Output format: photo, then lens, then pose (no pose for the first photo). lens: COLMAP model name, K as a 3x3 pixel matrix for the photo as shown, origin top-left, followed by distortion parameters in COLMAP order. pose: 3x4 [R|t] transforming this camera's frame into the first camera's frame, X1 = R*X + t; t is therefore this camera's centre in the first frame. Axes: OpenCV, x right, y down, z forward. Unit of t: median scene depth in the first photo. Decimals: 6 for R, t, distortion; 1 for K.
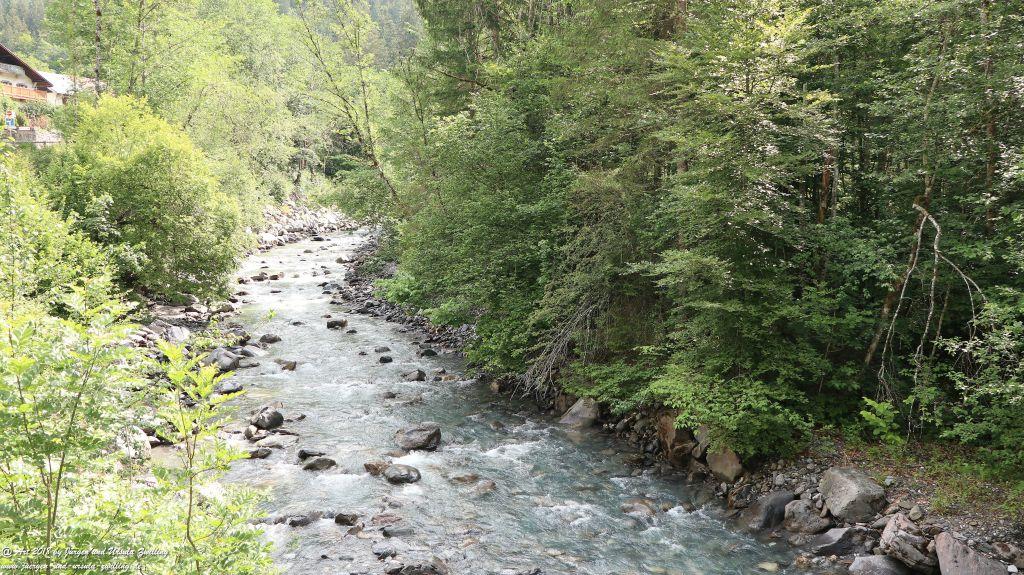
lens RADIAL K [[853.8, 0, 517.7], [0, 853.8, 287.6], [0, 0, 1]] dist [-0.160517, 0.132095]
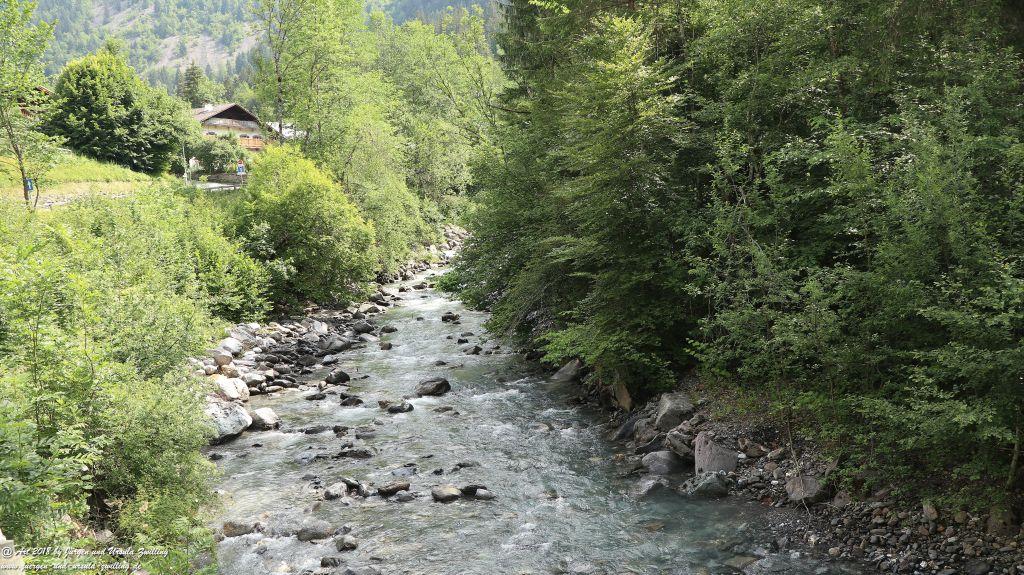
lens RADIAL K [[853.8, 0, 517.7], [0, 853.8, 287.6], [0, 0, 1]] dist [-0.160517, 0.132095]
pose [[0.958107, -0.040978, -0.283465, 0.493180], [0.036003, 0.999093, -0.022738, 0.066502], [0.284140, 0.011580, 0.958713, -0.318448]]
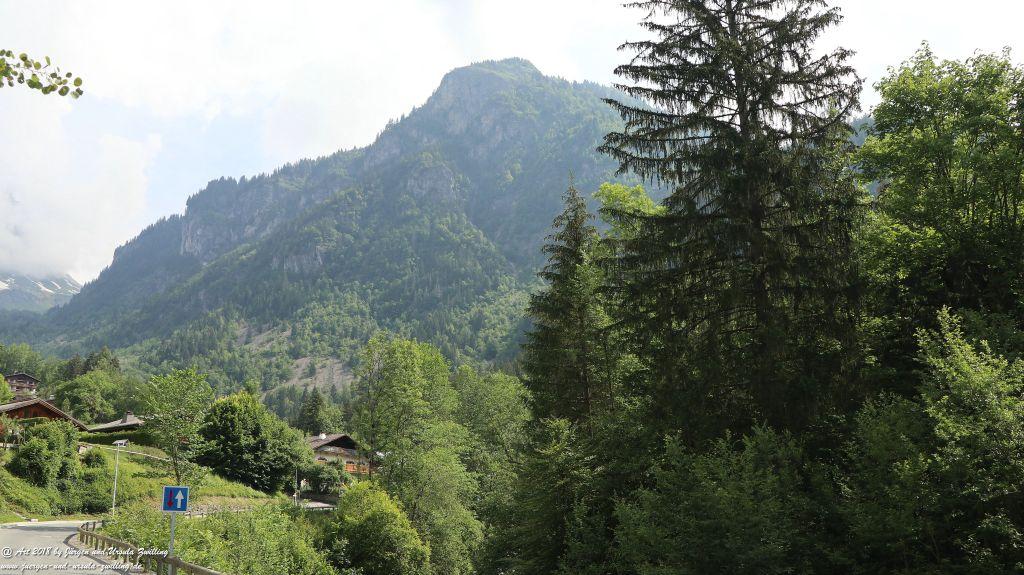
lens RADIAL K [[853.8, 0, 517.7], [0, 853.8, 287.6], [0, 0, 1]] dist [-0.160517, 0.132095]
pose [[0.916075, -0.140579, -0.375557, 1.068969], [-0.019618, 0.919706, -0.392118, 0.157878], [0.400526, 0.366578, 0.839762, -0.991087]]
